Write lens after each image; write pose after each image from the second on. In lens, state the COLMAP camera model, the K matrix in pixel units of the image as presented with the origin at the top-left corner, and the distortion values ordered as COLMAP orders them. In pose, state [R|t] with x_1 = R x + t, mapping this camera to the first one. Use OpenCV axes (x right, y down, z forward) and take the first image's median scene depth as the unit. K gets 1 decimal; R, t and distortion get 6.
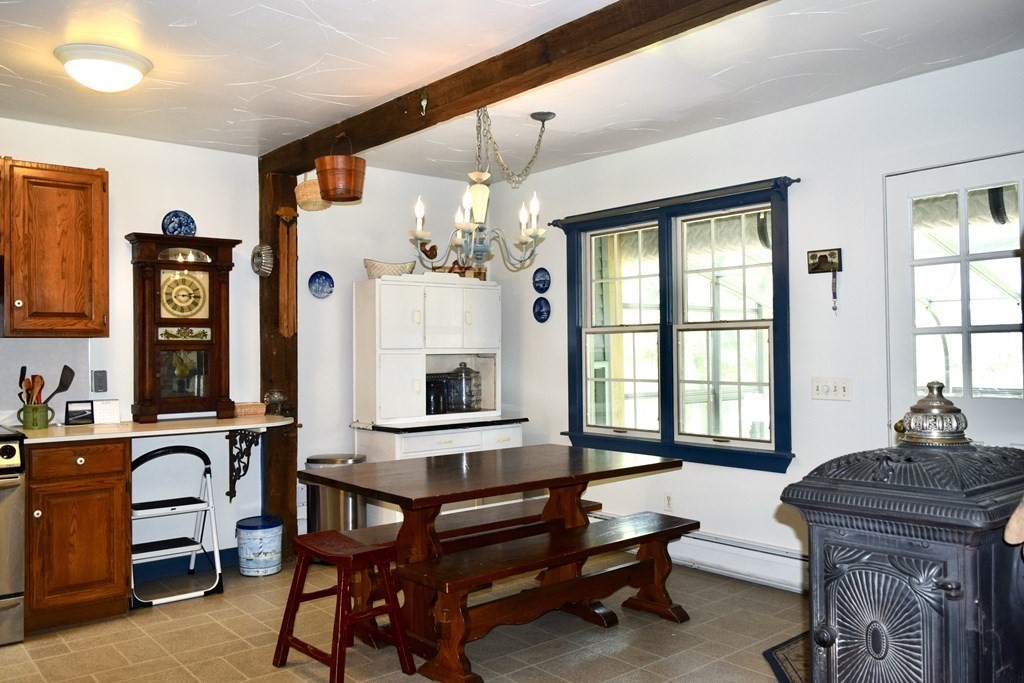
lens RADIAL K [[792.2, 0, 485.9], [0, 792.2, 347.1], [0, 0, 1]] dist [-0.012959, -0.005297]
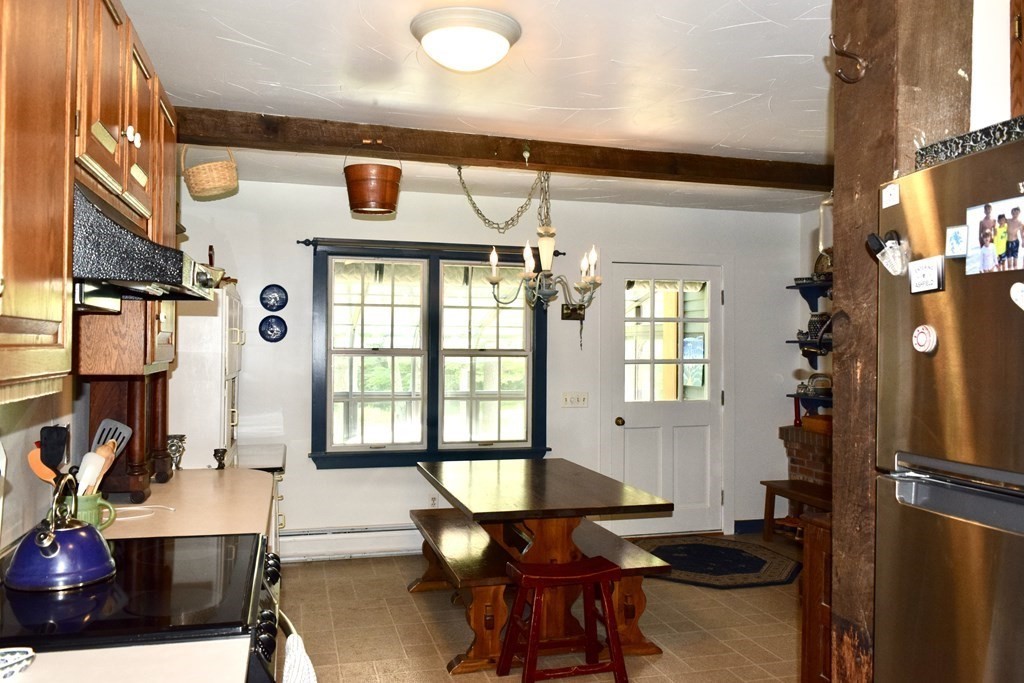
lens RADIAL K [[792.2, 0, 506.4], [0, 792.2, 343.0], [0, 0, 1]] dist [-0.012959, -0.005297]
pose [[0.408189, 0.014487, 0.912782, -0.755357], [-0.013904, 0.999857, -0.009651, -0.028424], [-0.912792, -0.008752, 0.408332, 0.408514]]
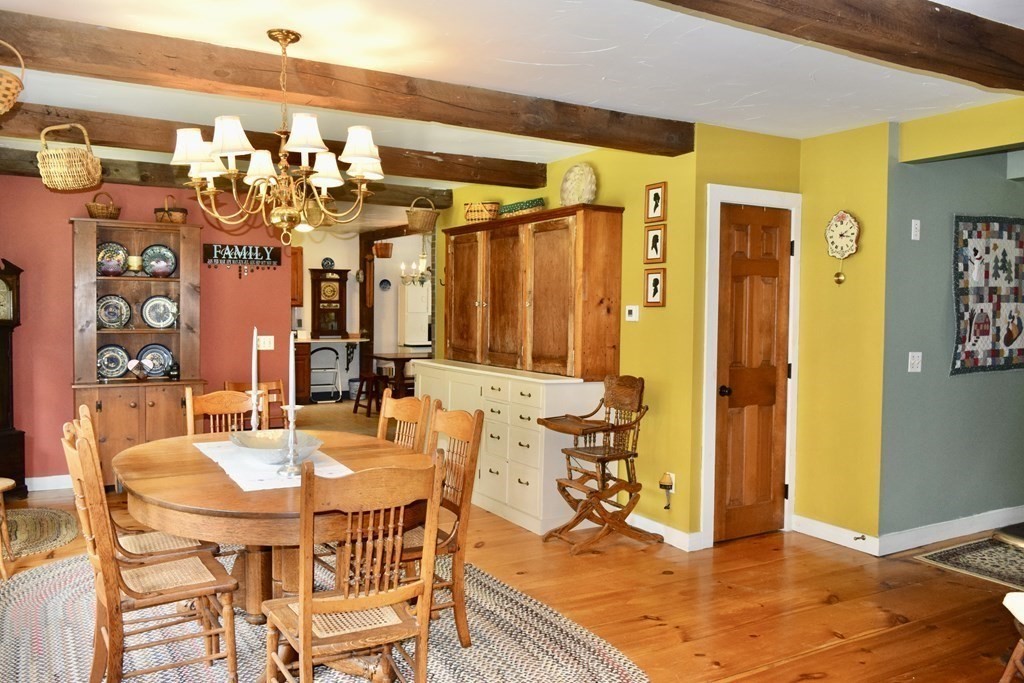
lens RADIAL K [[792.2, 0, 510.7], [0, 792.2, 339.2], [0, 0, 1]] dist [-0.012959, -0.005297]
pose [[0.987007, 0.025941, -0.158569, 0.628245], [-0.017853, 0.998476, 0.052216, -0.054069], [0.159682, -0.048706, 0.985966, -1.492815]]
